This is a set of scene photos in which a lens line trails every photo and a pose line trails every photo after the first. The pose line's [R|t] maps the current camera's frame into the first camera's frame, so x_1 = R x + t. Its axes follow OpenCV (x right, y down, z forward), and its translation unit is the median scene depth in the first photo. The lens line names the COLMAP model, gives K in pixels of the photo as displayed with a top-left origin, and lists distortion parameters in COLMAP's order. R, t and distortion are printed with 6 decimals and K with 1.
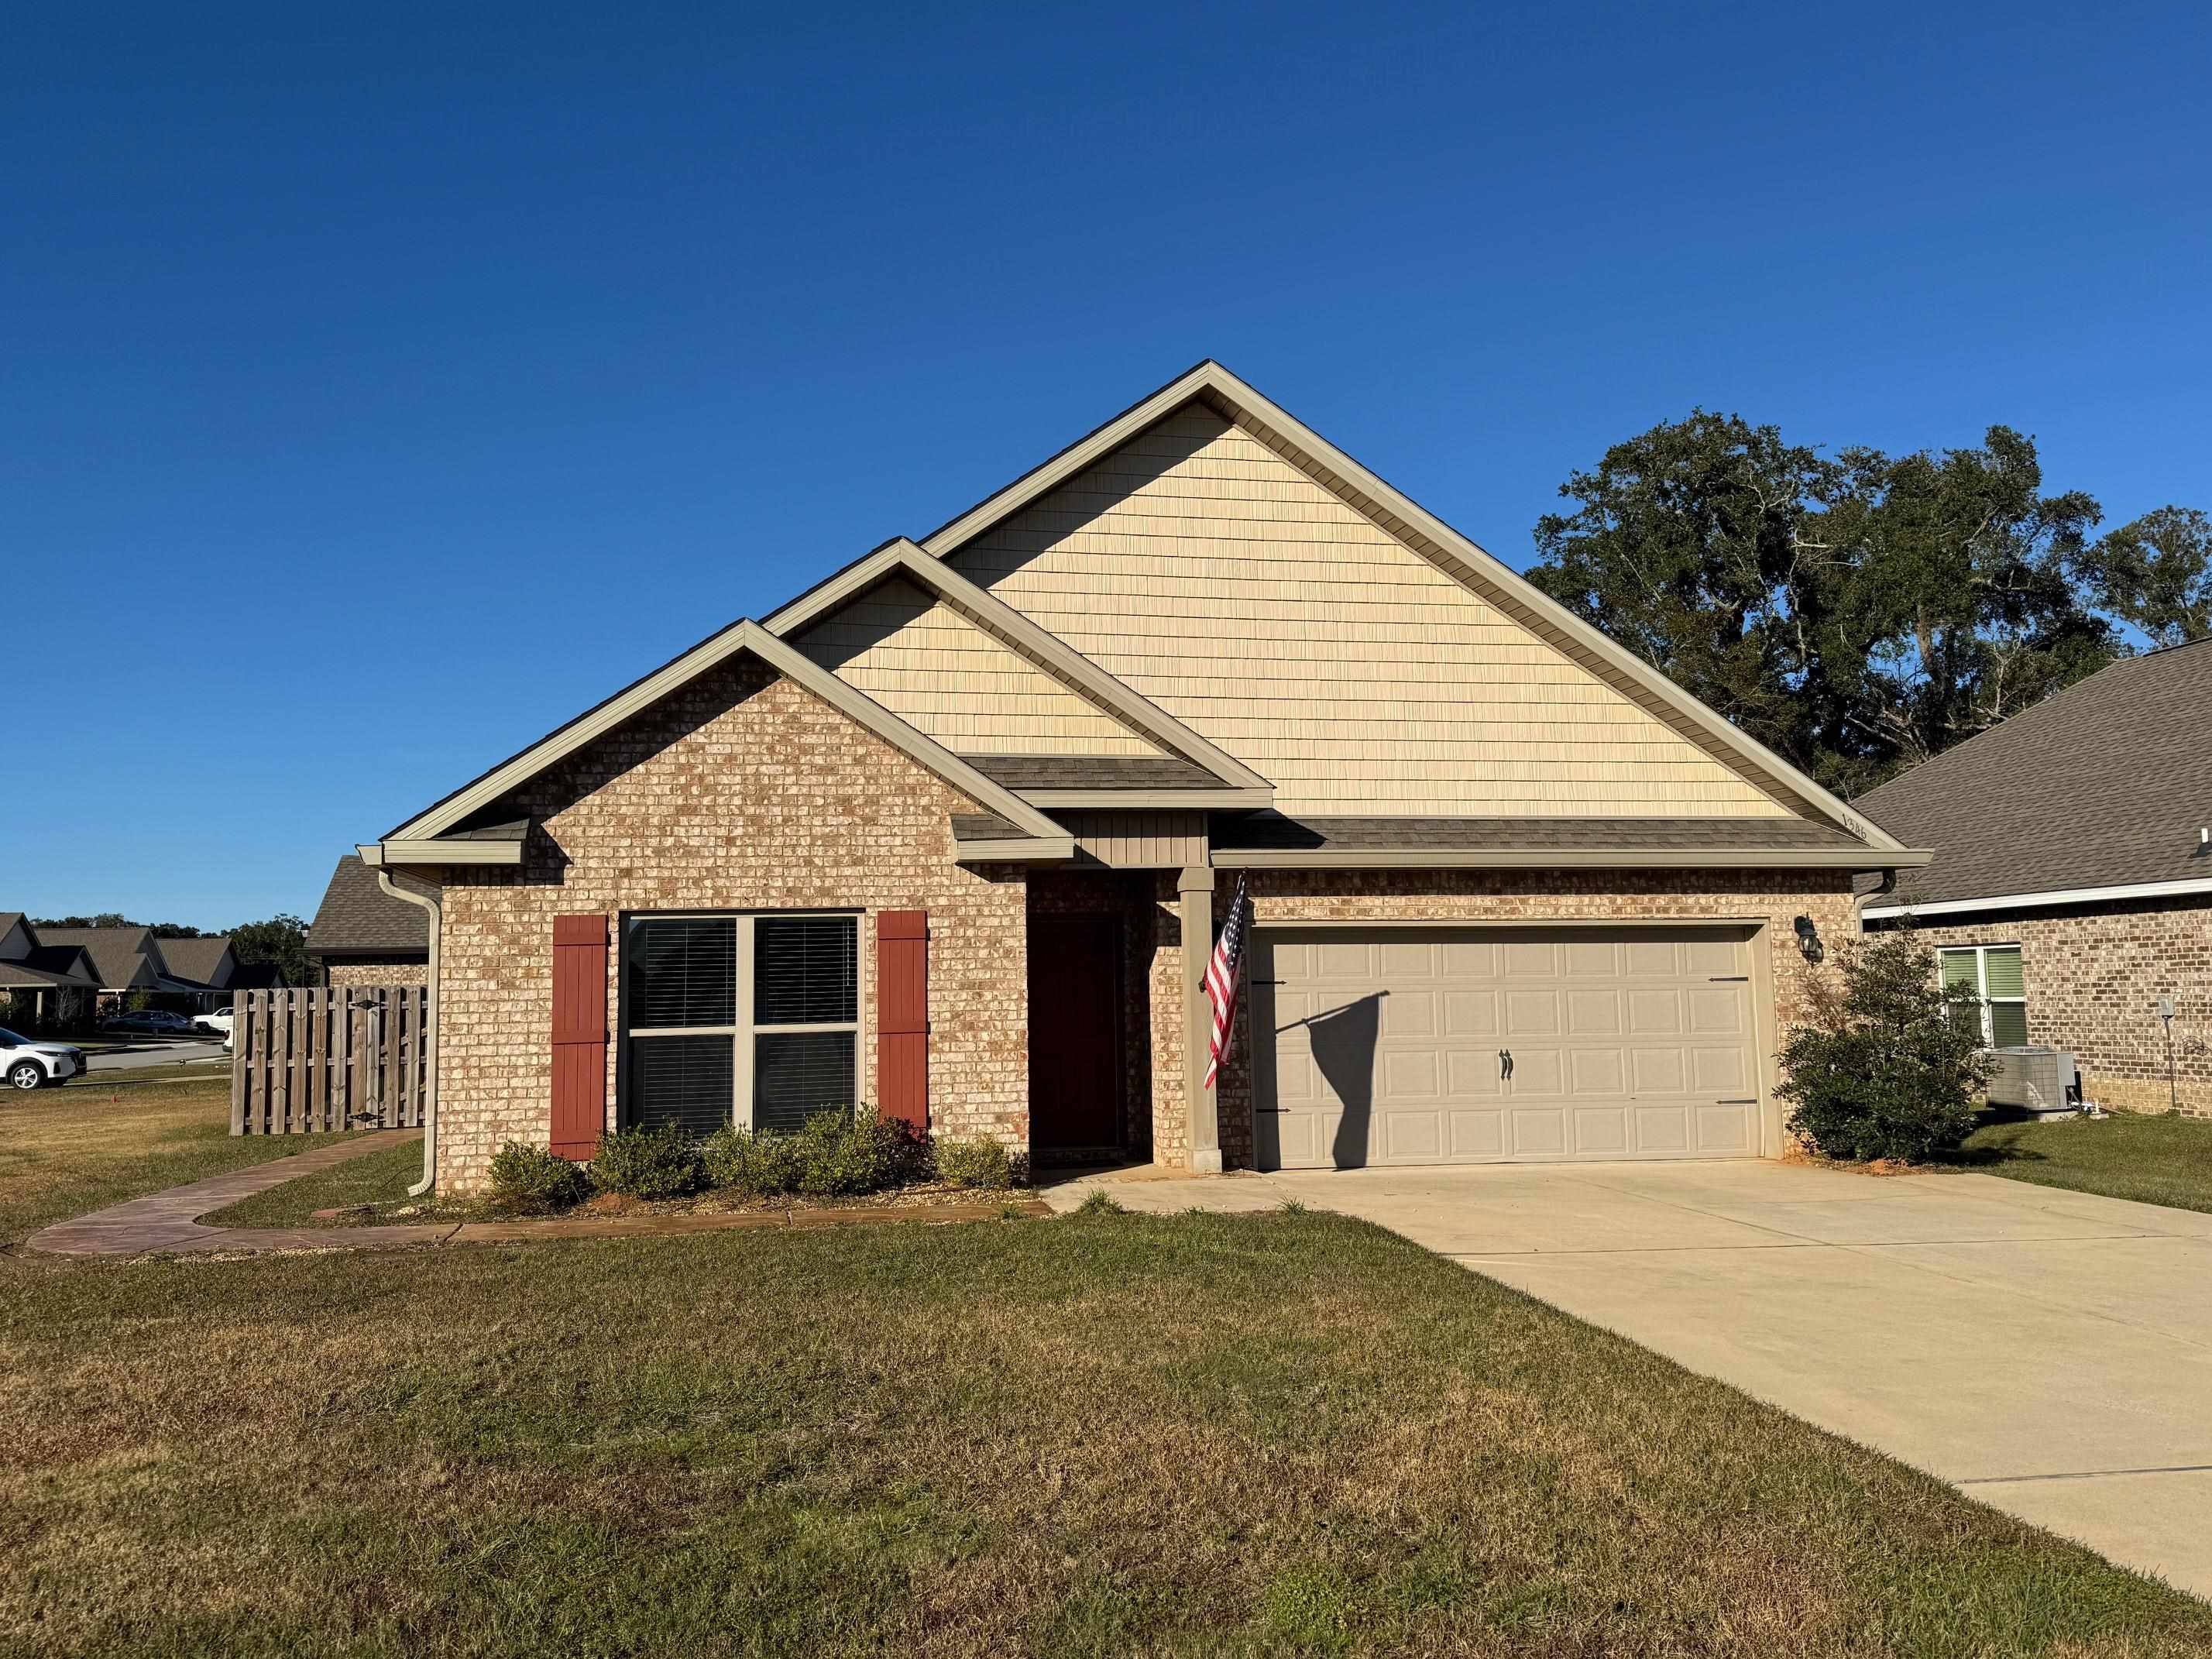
lens RADIAL K [[1677.0, 0, 1166.1], [0, 1677.0, 834.7], [0, 0, 1]] dist [0.106319, -0.000262]
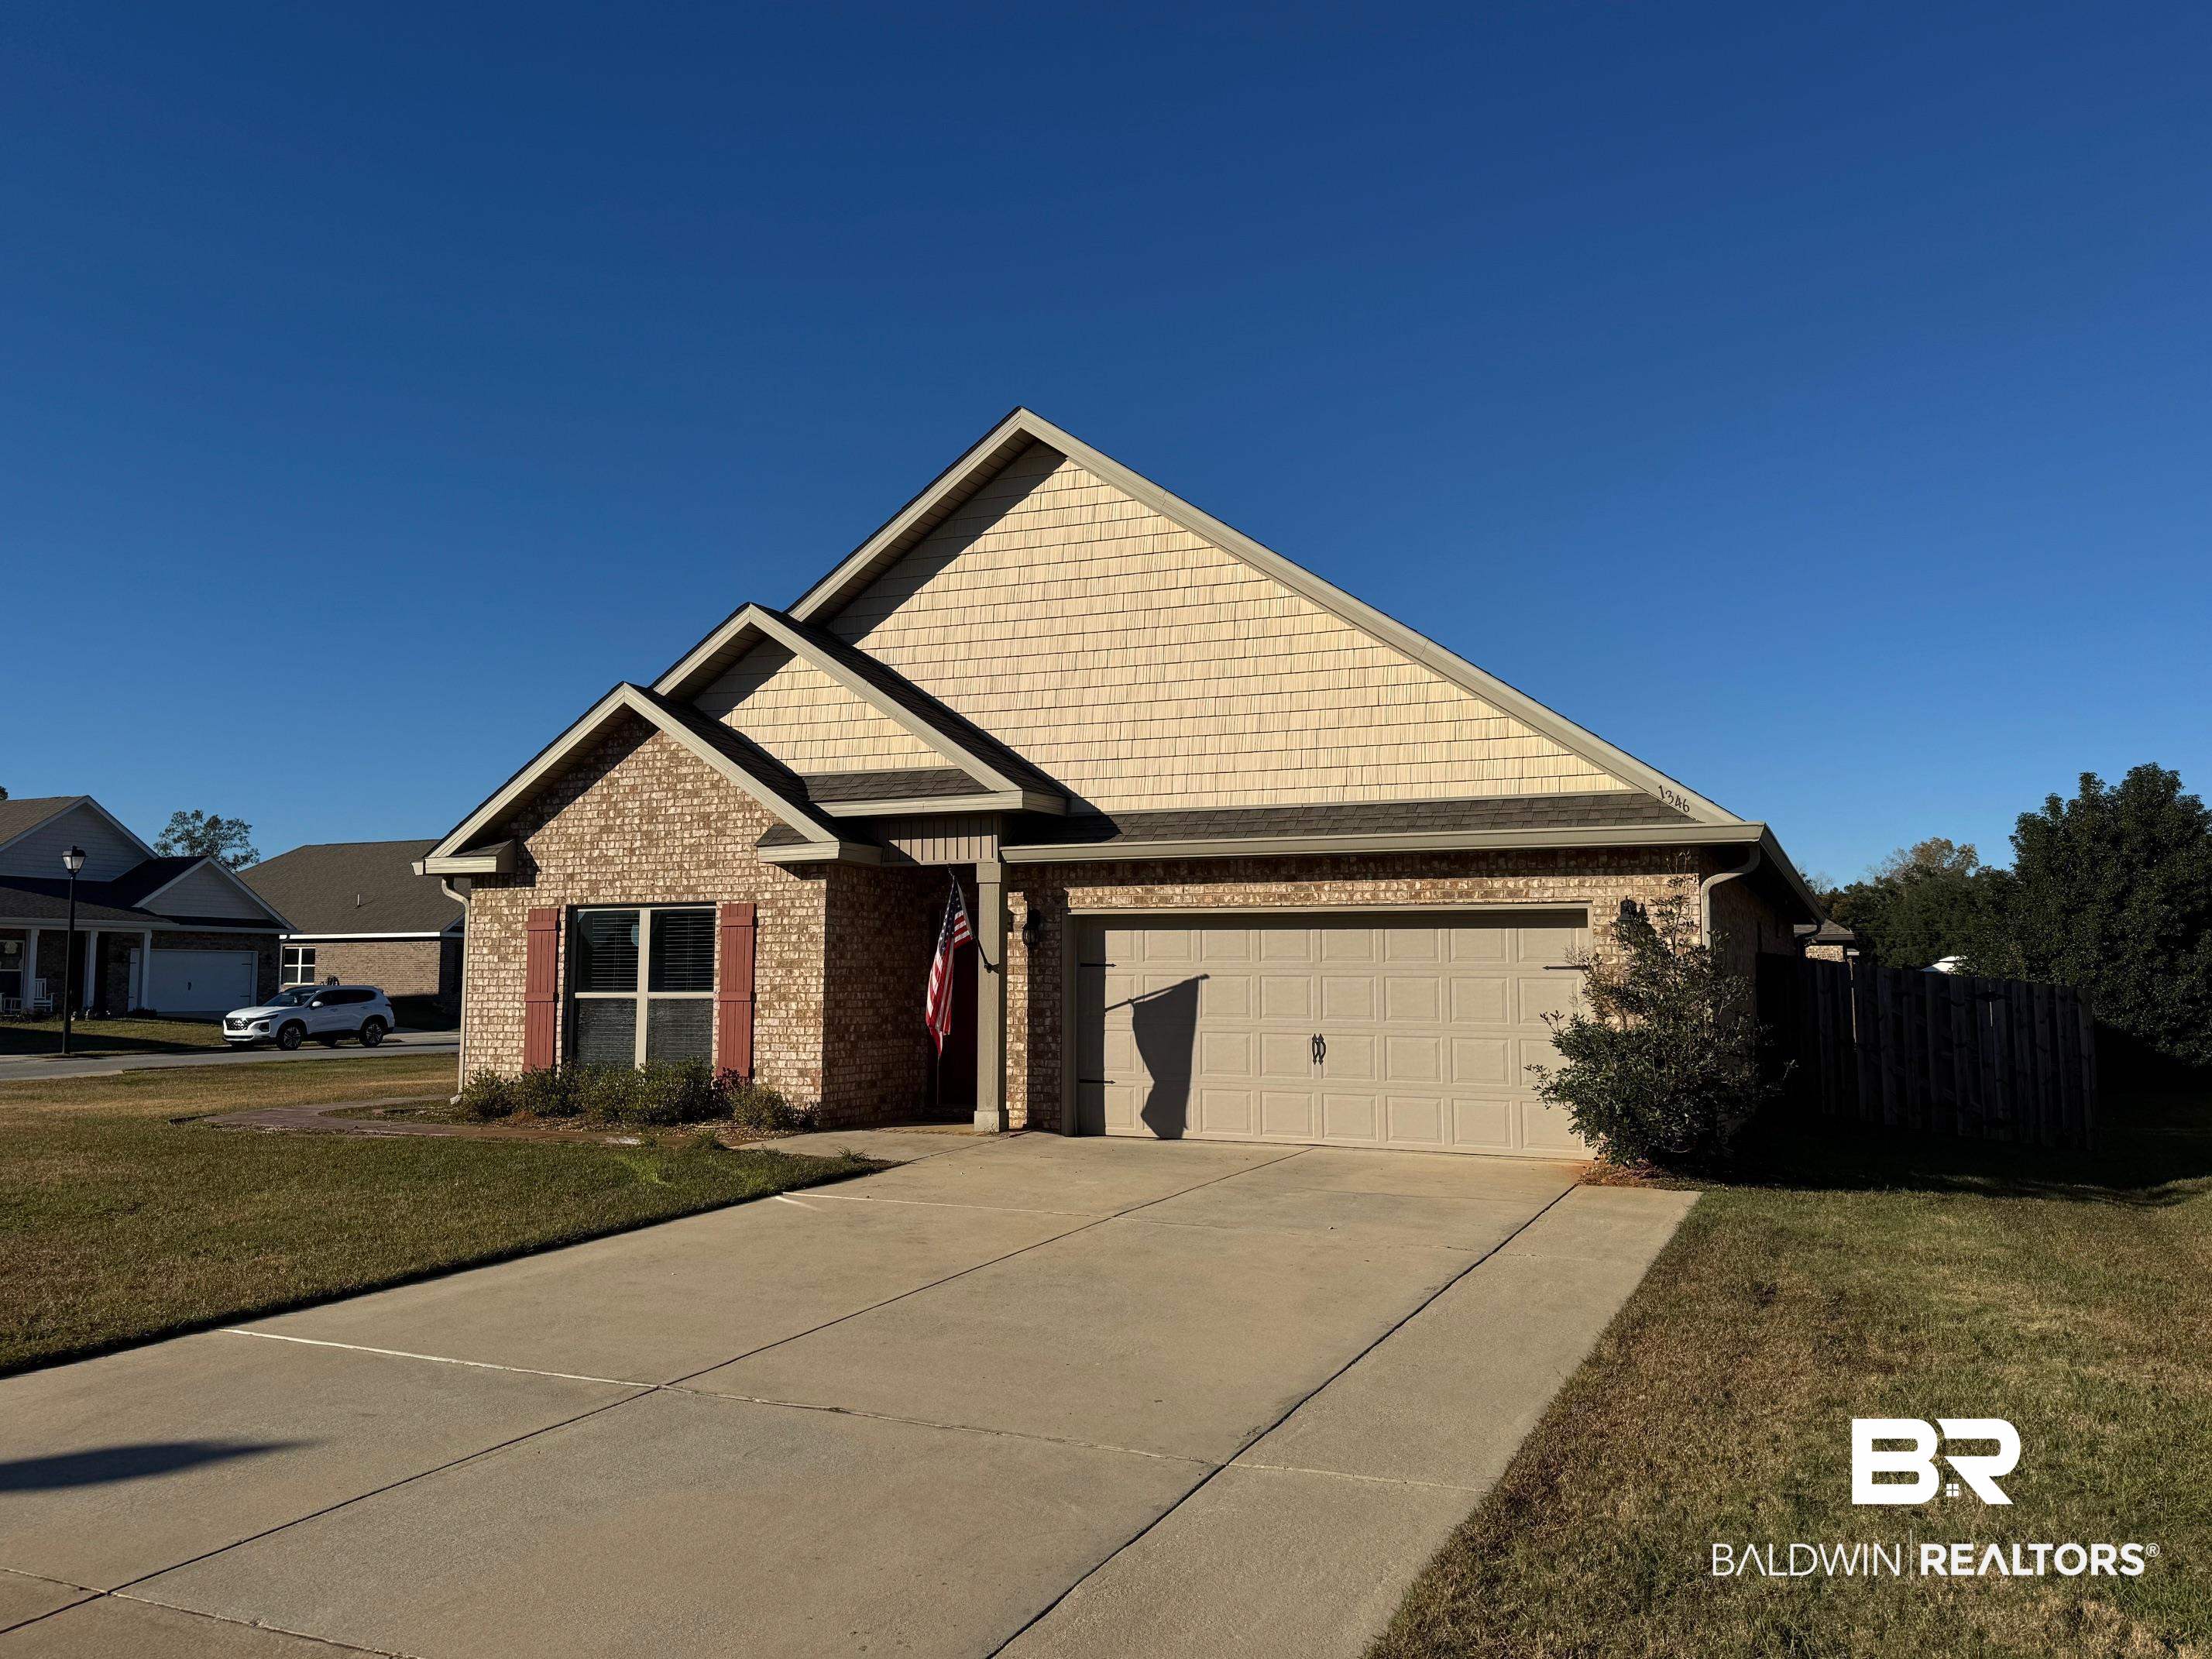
lens RADIAL K [[1677.0, 0, 1166.1], [0, 1677.0, 834.7], [0, 0, 1]] dist [0.106319, -0.000262]
pose [[0.830165, -0.028003, -0.556815, 0.810851], [0.036842, 0.999310, 0.004672, -0.000194], [0.556300, -0.024393, 0.830624, 0.135215]]
